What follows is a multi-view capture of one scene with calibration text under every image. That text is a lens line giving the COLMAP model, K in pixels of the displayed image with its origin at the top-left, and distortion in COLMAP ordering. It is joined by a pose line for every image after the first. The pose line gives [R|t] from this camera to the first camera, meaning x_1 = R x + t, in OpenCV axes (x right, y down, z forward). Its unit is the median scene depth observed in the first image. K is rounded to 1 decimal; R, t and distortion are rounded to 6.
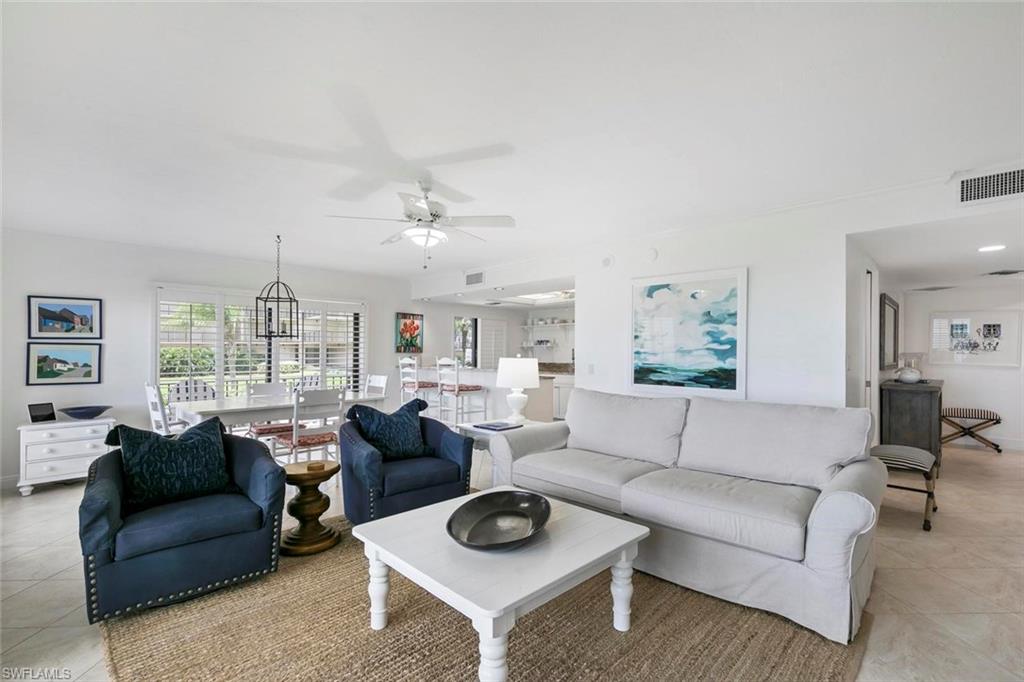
lens RADIAL K [[463.1, 0, 529.7], [0, 463.1, 354.6], [0, 0, 1]] dist [0.008646, -0.001116]
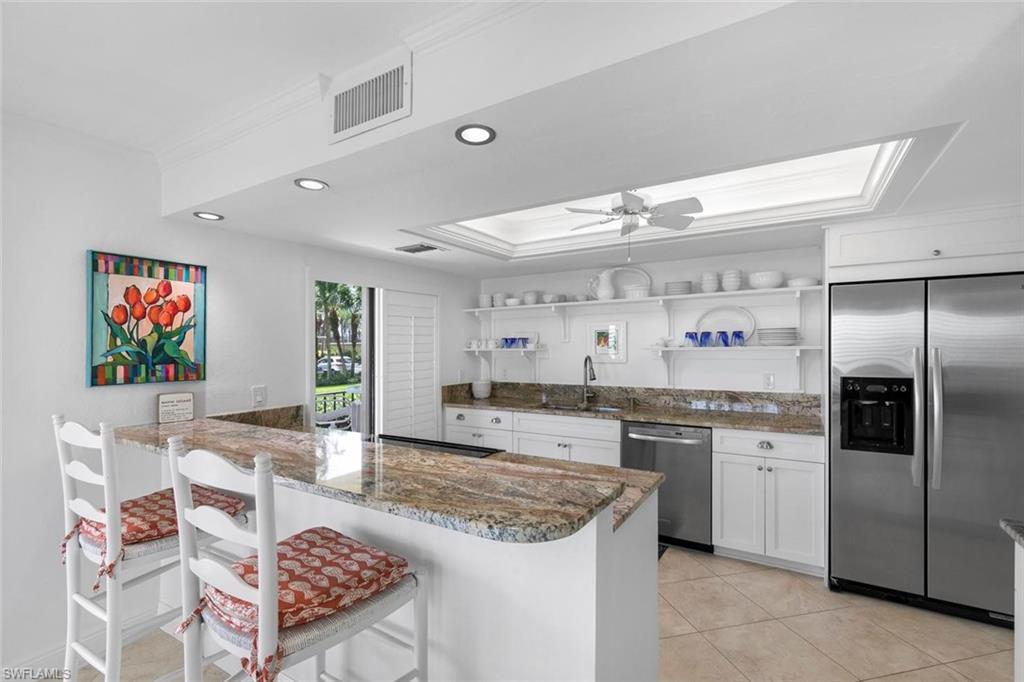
lens RADIAL K [[463.1, 0, 516.1], [0, 463.1, 343.3], [0, 0, 1]] dist [0.008646, -0.001116]
pose [[0.981106, -0.006902, 0.193347, -0.077855], [0.008113, 0.999952, -0.005473, -0.027521], [-0.193300, 0.006938, 0.981115, 0.639412]]
